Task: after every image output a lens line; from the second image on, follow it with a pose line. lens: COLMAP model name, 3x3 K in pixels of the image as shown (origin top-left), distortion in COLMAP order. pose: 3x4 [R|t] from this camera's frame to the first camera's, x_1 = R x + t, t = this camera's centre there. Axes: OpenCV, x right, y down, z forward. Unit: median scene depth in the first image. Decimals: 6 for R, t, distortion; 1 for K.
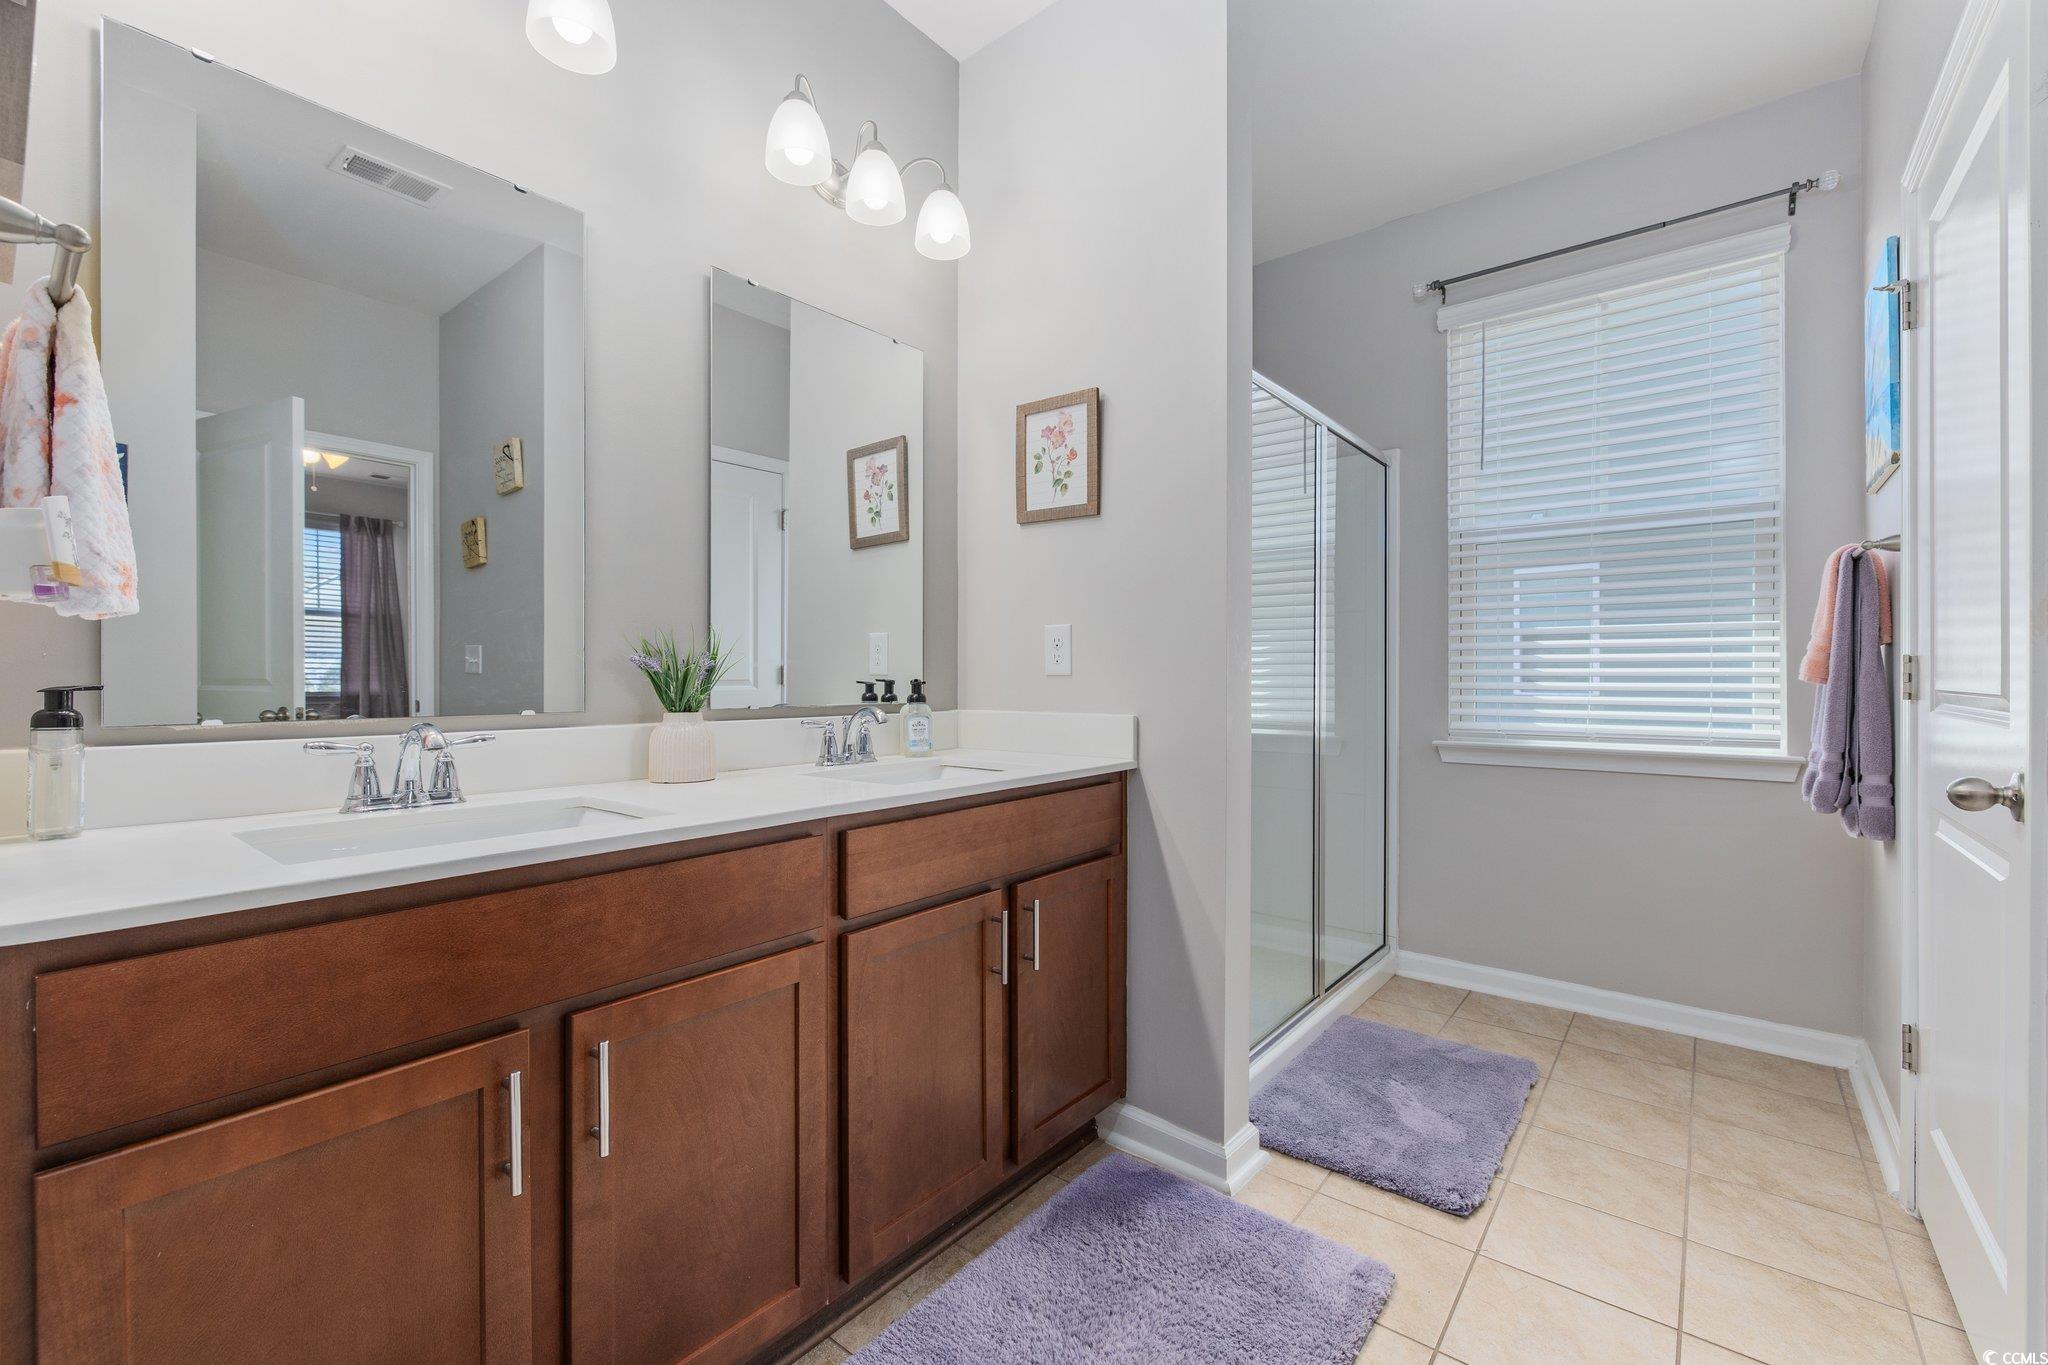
lens RADIAL K [[875.2, 0, 1023.1], [0, 875.2, 678.3], [0, 0, 1]] dist [-0.003742, 0.000923]
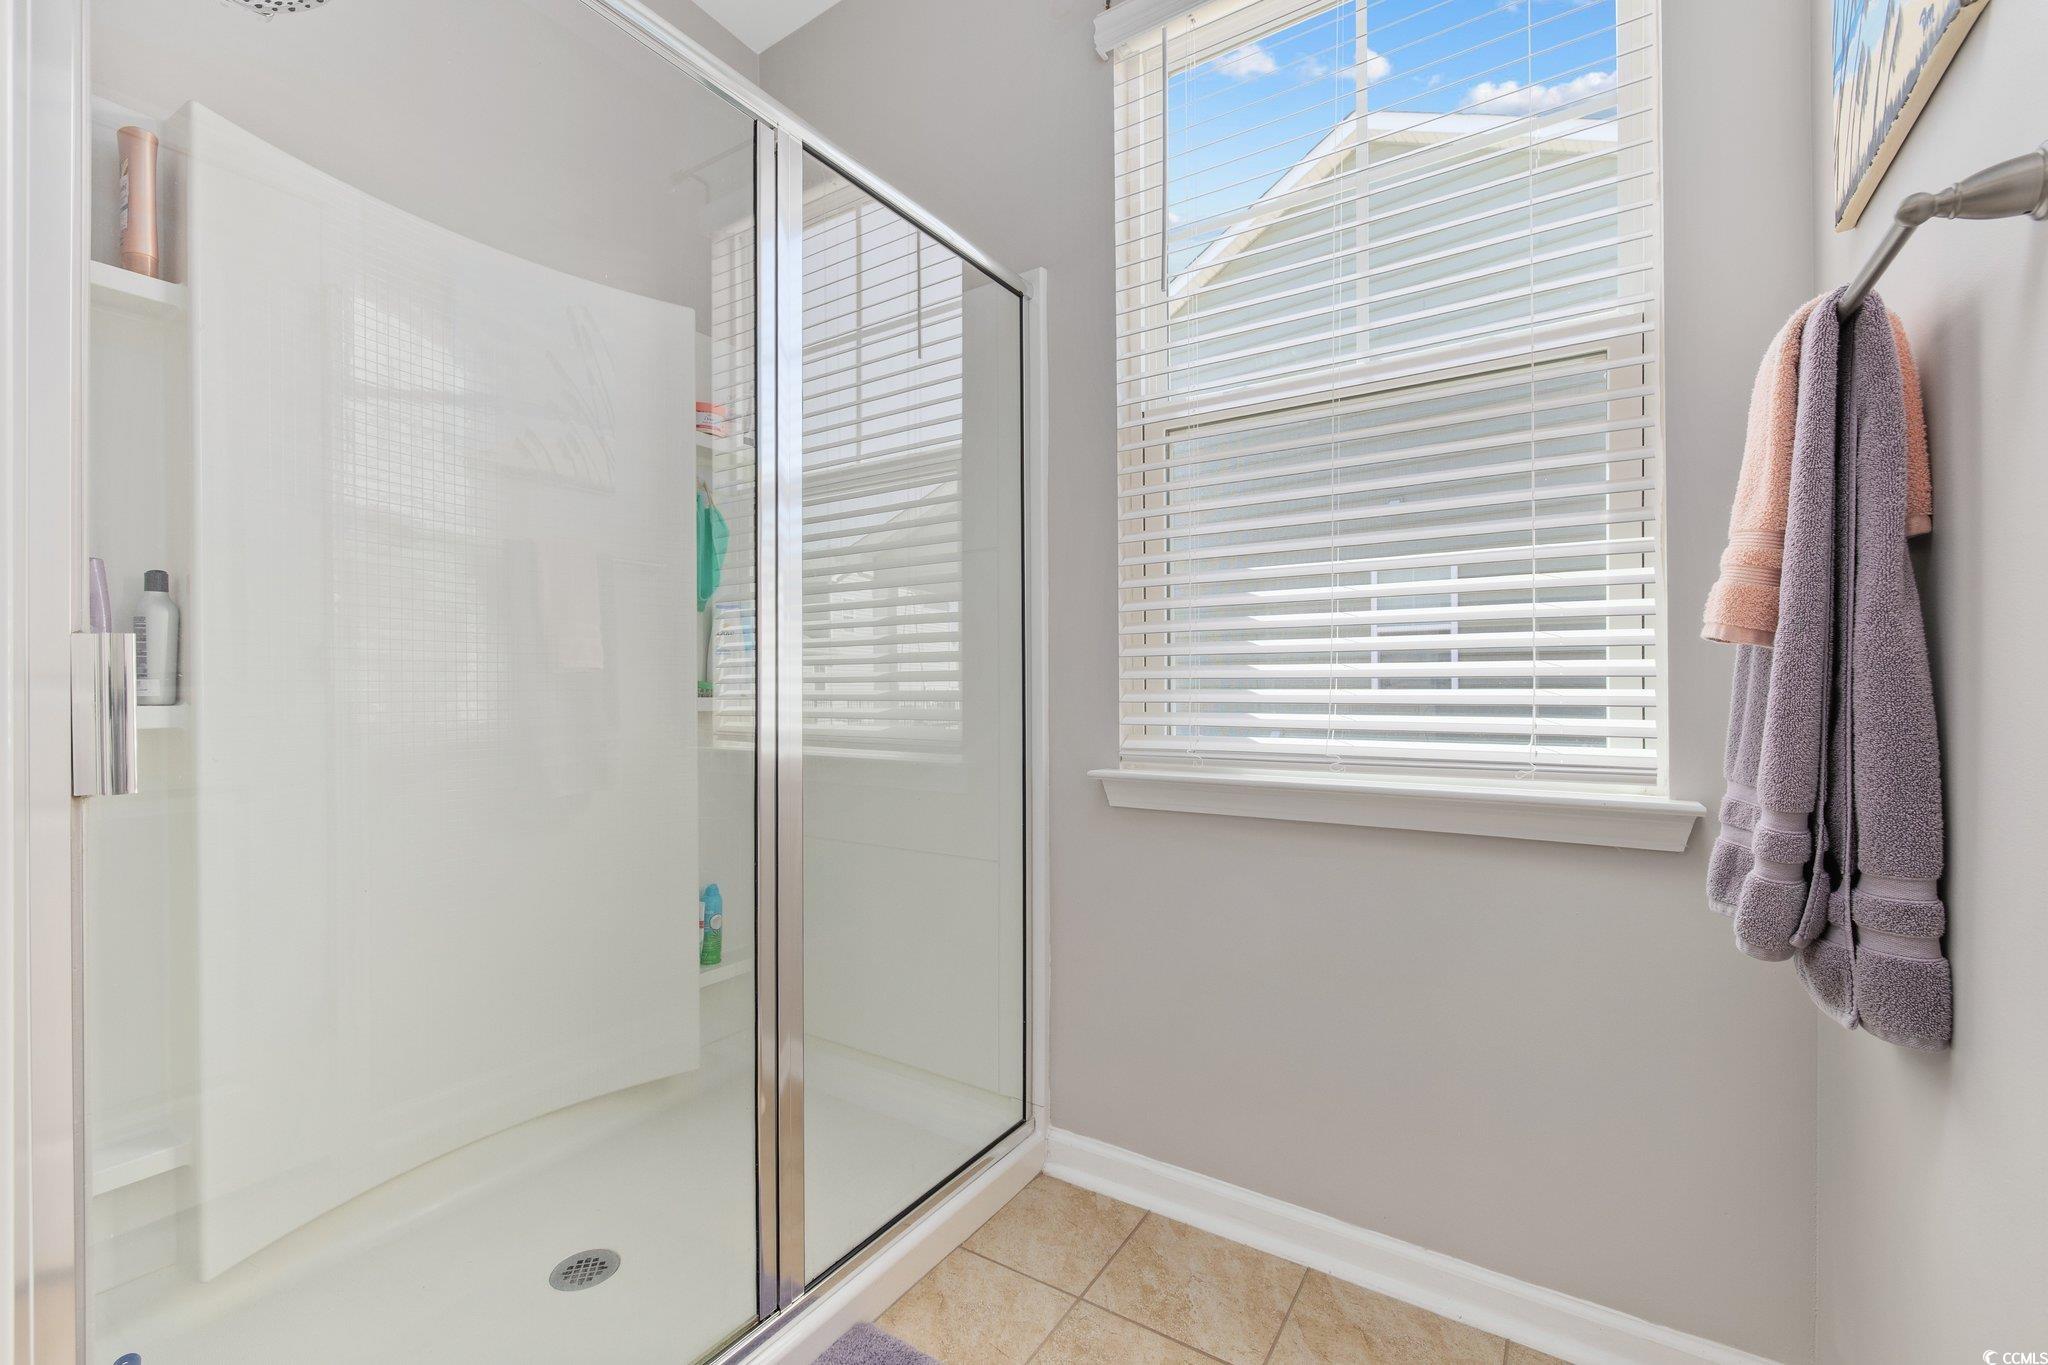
lens RADIAL K [[875.2, 0, 1029.0], [0, 875.2, 690.9], [0, 0, 1]] dist [-0.003742, 0.000923]
pose [[0.994260, -0.005521, 0.106850, 0.495589], [0.005260, 0.999982, 0.002726, 0.023482], [-0.106863, -0.002149, 0.994271, 0.587994]]
